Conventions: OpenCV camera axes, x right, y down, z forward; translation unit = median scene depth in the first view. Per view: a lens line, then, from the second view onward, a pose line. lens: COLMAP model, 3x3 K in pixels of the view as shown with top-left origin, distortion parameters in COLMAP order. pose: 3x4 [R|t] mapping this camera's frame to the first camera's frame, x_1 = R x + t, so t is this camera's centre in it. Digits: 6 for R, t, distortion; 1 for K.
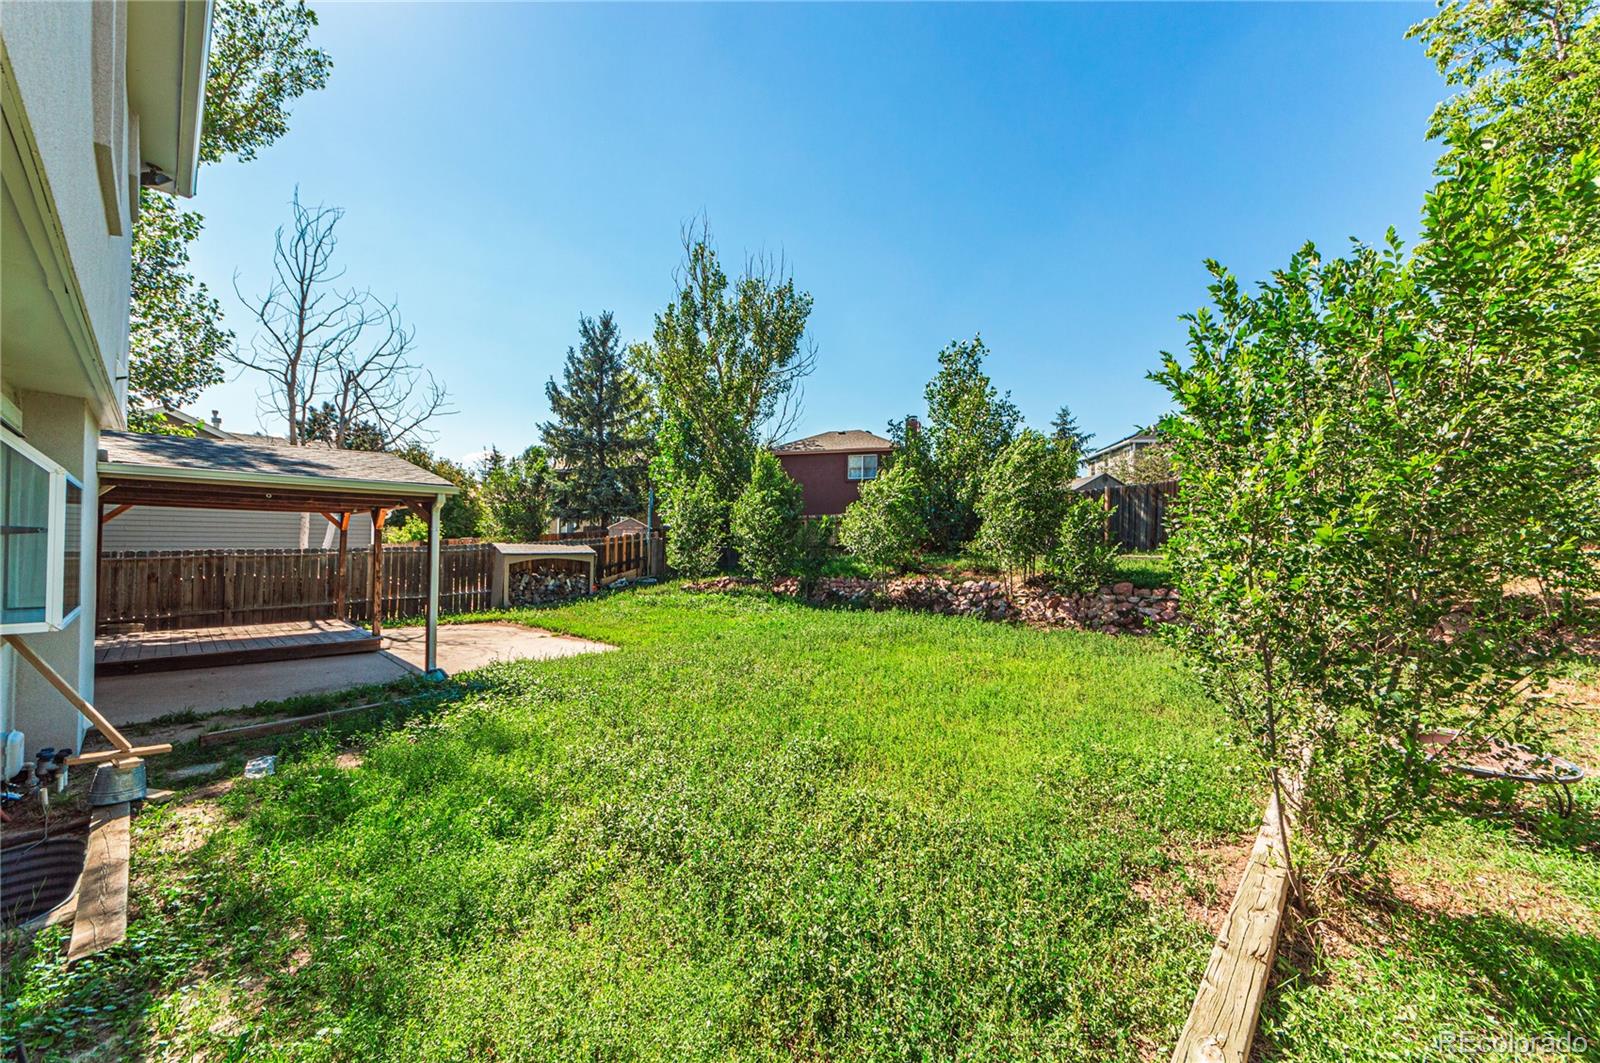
lens RADIAL K [[598.6, 0, 809.9], [0, 598.6, 533.8], [0, 0, 1]] dist [0.003823, 0.000647]
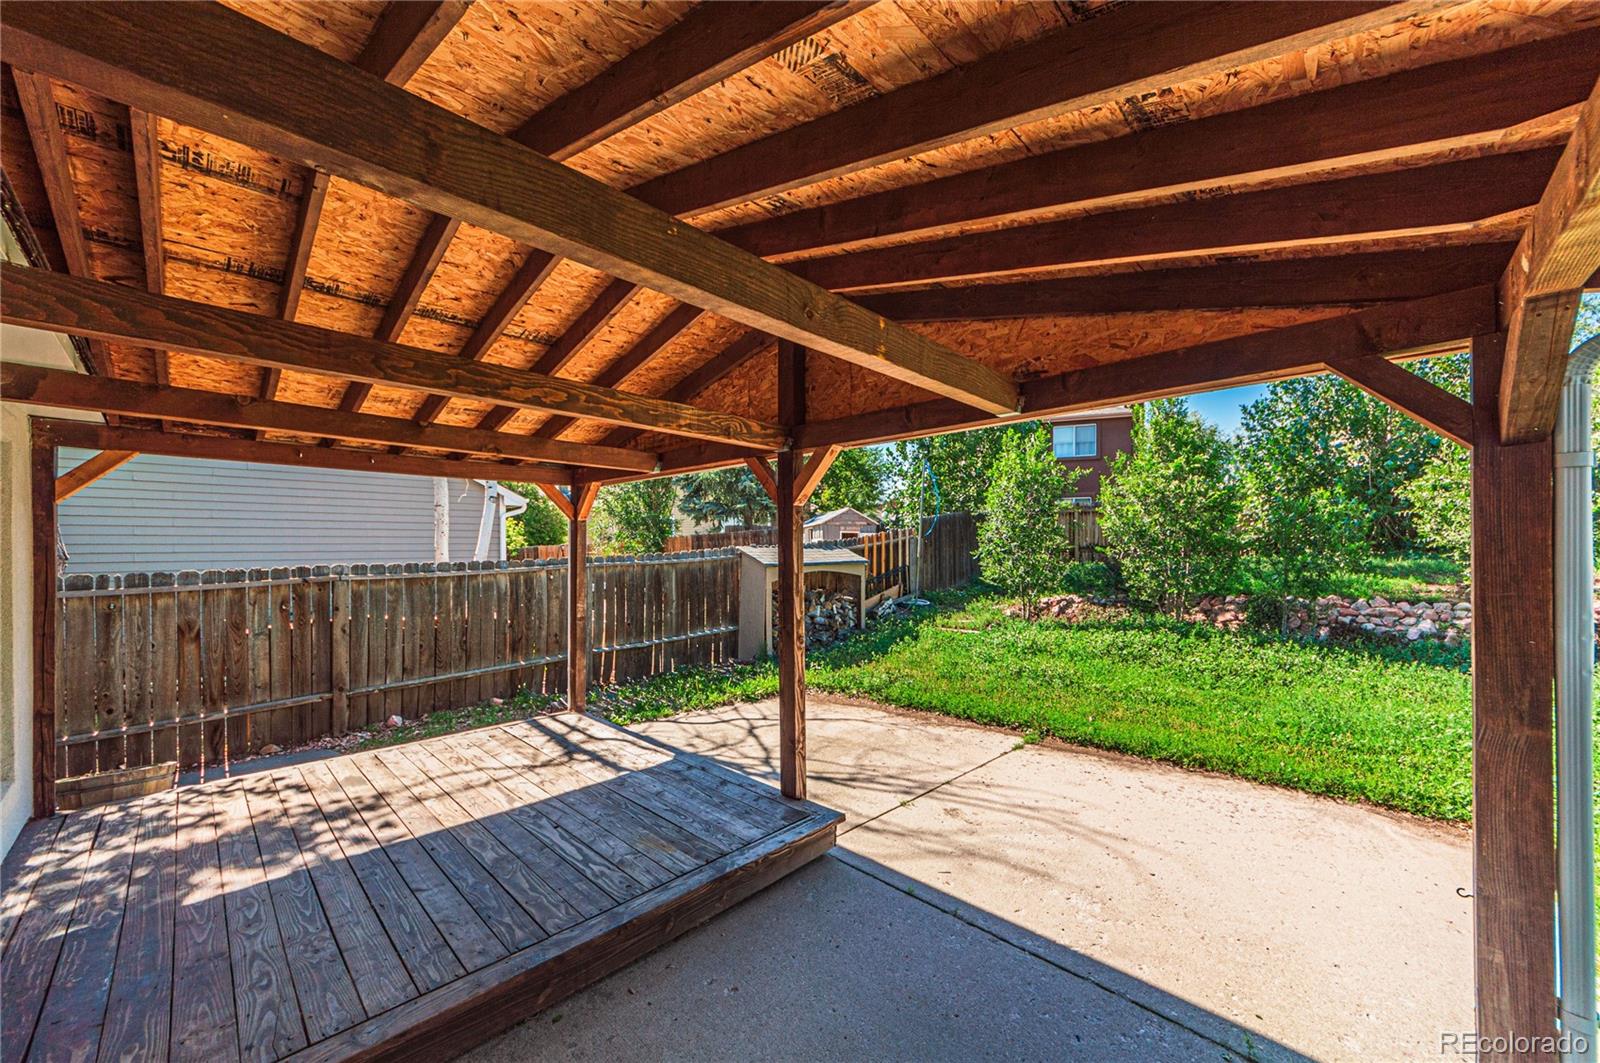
lens RADIAL K [[598.6, 0, 798.3], [0, 598.6, 546.8], [0, 0, 1]] dist [0.003823, 0.000647]
pose [[0.999624, -0.017409, -0.021206, -0.570604], [0.017684, 0.999761, 0.012872, 0.010574], [0.020977, -0.013243, 0.999692, 0.511656]]
